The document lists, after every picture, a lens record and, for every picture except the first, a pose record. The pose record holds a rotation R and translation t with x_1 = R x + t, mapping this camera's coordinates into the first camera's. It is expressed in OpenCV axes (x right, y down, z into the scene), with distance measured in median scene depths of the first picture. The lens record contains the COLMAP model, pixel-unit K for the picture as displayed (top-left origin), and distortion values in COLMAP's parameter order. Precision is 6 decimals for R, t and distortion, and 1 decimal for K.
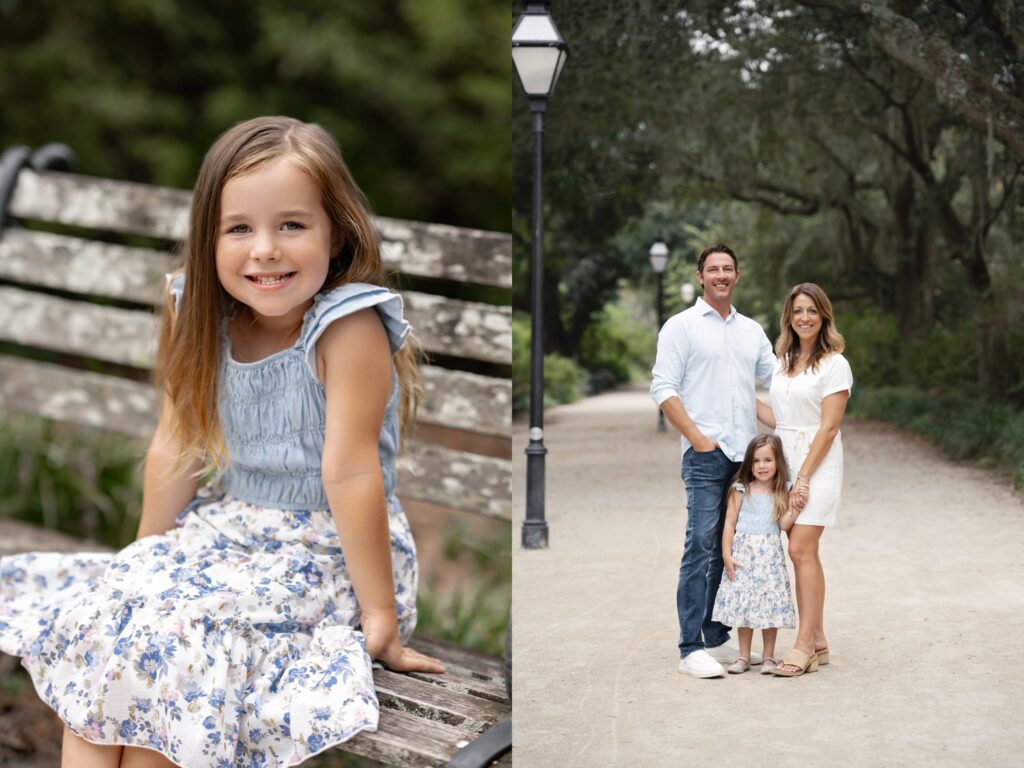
lens RADIAL K [[2695.8, 0, 506.6], [0, 2695.8, 382.1], [0, 0, 1]] dist [-0.273826, 0.000000]
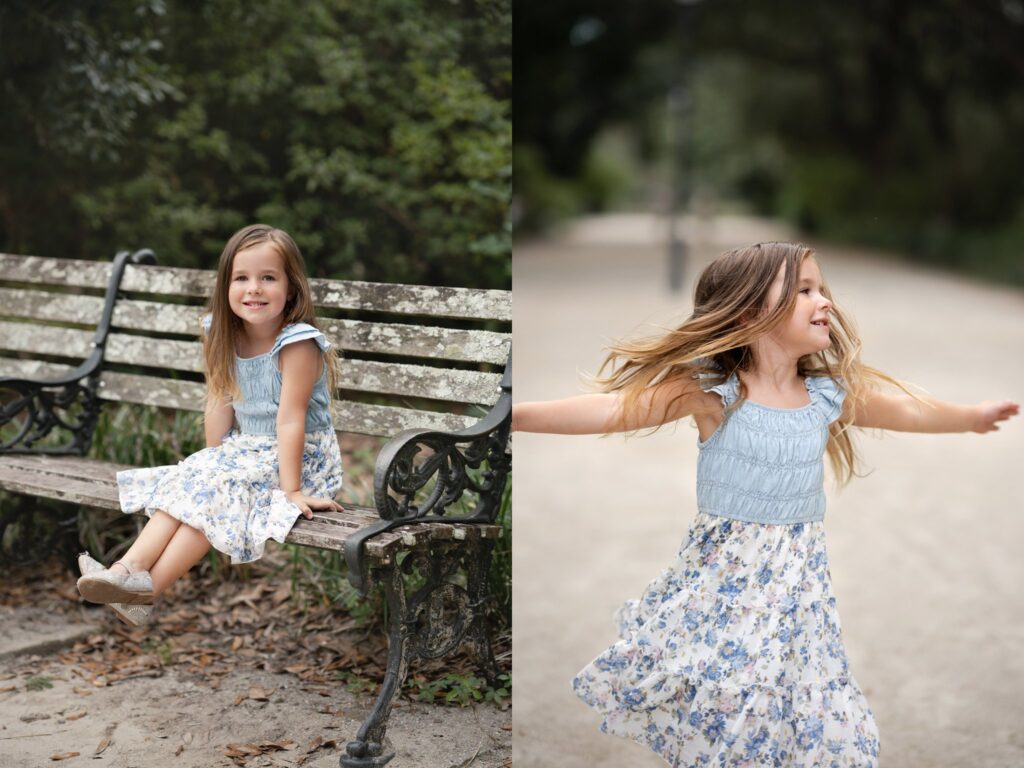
lens RADIAL K [[2695.8, 0, 513.0], [0, 2695.8, 383.8], [0, 0, 1]] dist [-0.273826, 0.000000]
pose [[0.997397, -0.057658, -0.043294, 0.150953], [0.056380, 0.997953, -0.030184, 0.069717], [0.044946, 0.027664, 0.998606, -0.779747]]
